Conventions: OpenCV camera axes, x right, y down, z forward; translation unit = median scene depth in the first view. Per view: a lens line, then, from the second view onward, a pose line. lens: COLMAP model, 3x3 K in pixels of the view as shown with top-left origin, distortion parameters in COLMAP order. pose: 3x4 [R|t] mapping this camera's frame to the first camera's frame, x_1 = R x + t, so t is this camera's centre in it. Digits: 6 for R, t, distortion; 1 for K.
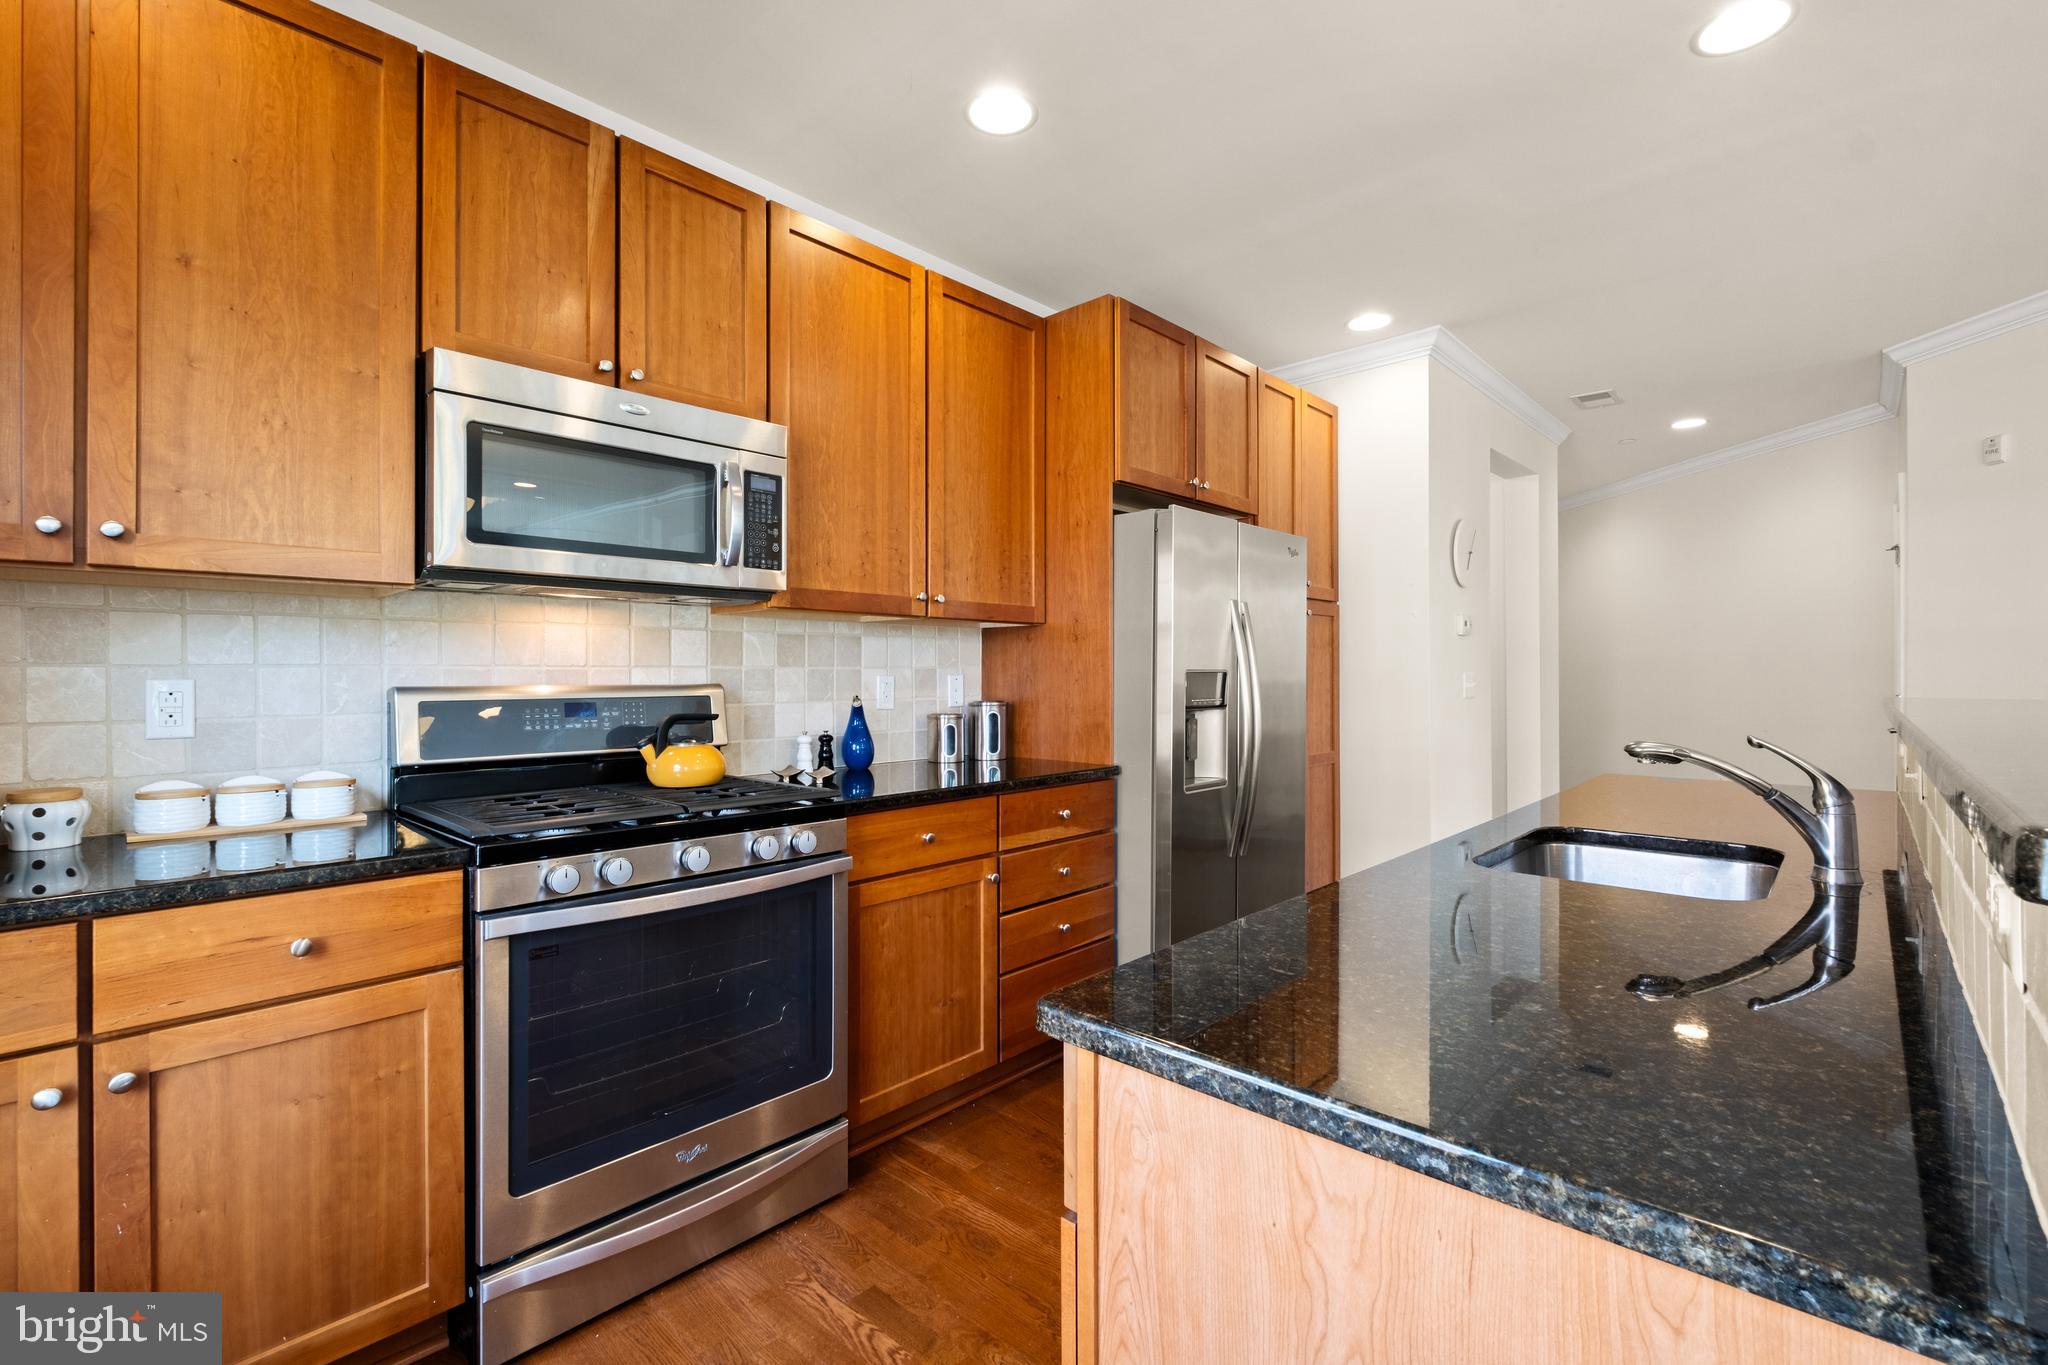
lens RADIAL K [[897.0, 0, 1039.8], [0, 897.0, 675.0], [0, 0, 1]] dist [0.004321, -0.006441]
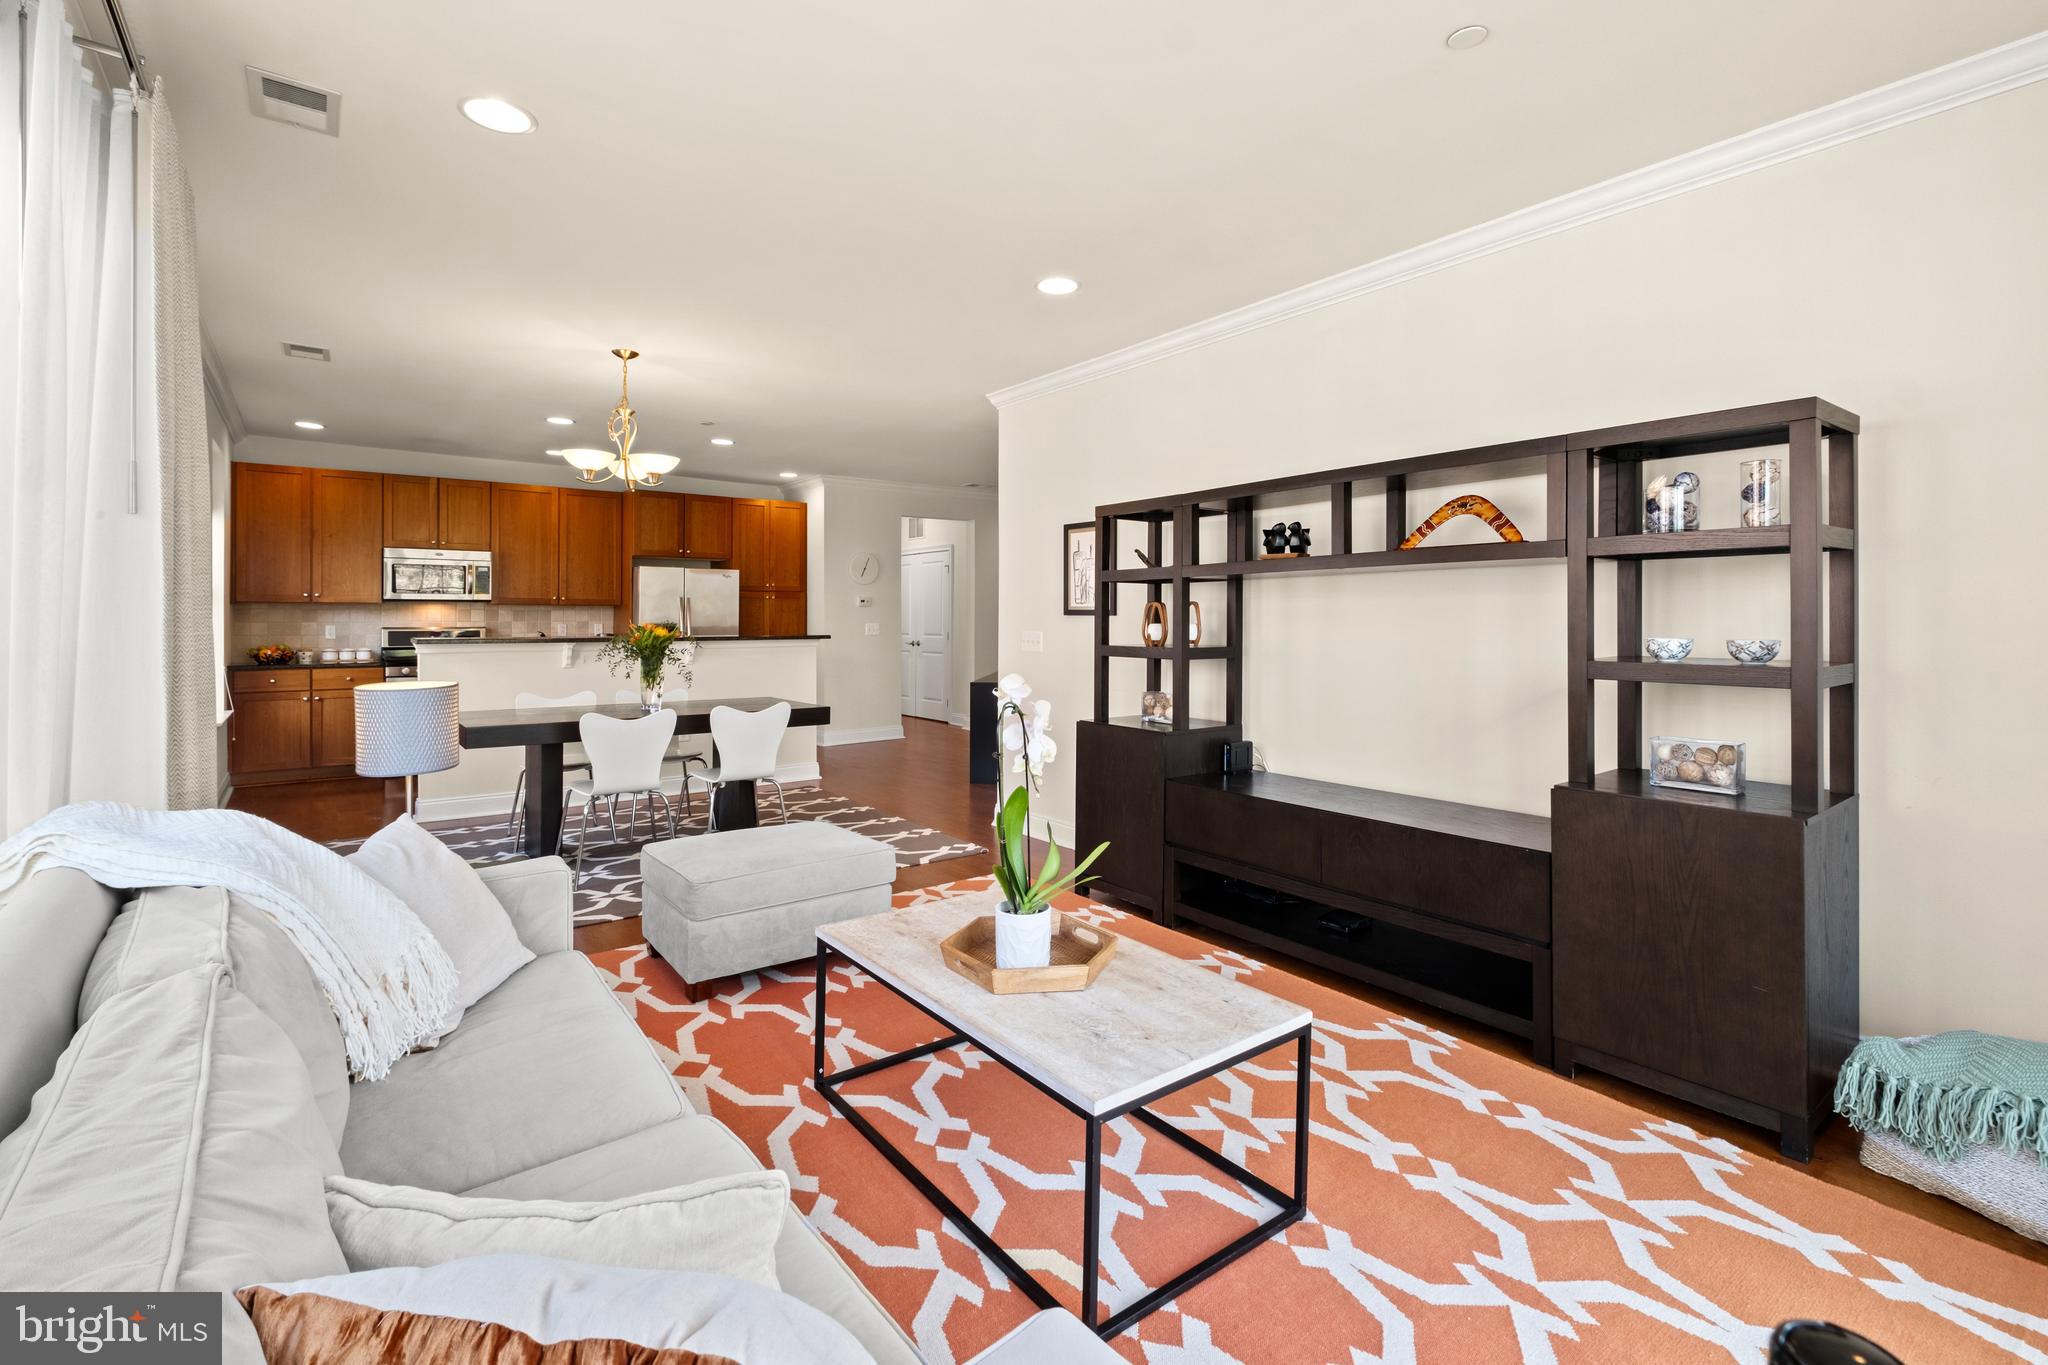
lens RADIAL K [[919.0, 0, 1031.2], [0, 919.0, 617.3], [0, 0, 1]] dist [0.000101, -0.000449]
pose [[0.985832, 0.006051, -0.167627, 2.427989], [-0.005598, 0.999979, 0.003170, -0.052039], [0.167642, -0.002186, 0.985845, -2.192314]]
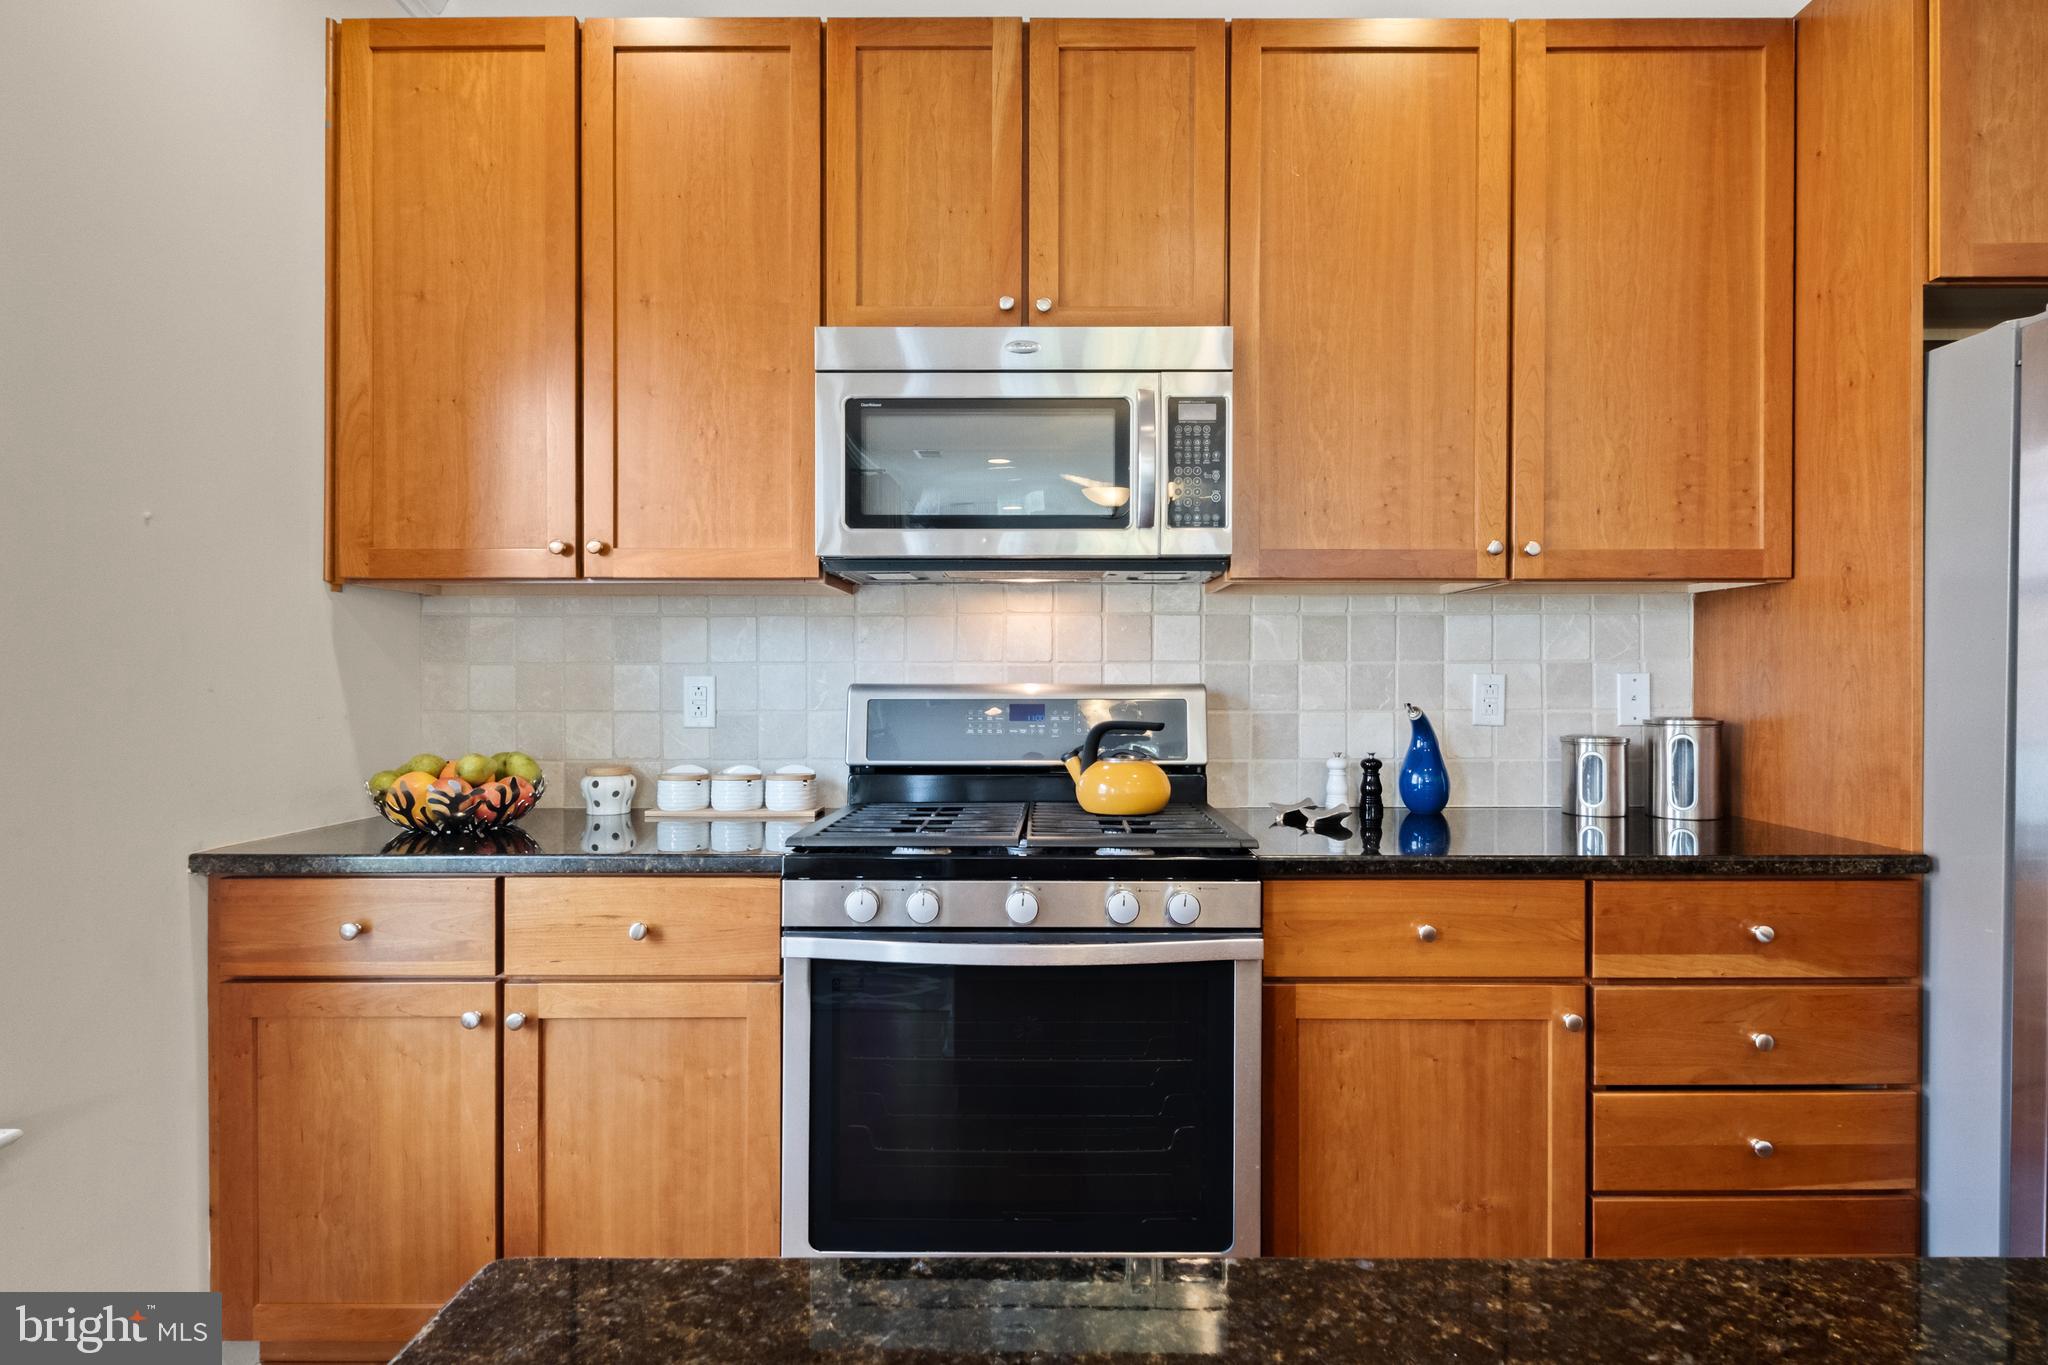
lens RADIAL K [[1083.9, 0, 1042.5], [0, 1083.9, 682.3], [0, 0, 1]] dist [0.005938, -0.001212]
pose [[0.675547, 0.005552, -0.737296, 0.267021], [-0.001234, 0.999979, 0.006399, 0.003211], [0.737316, -0.003414, 0.675539, 0.312905]]
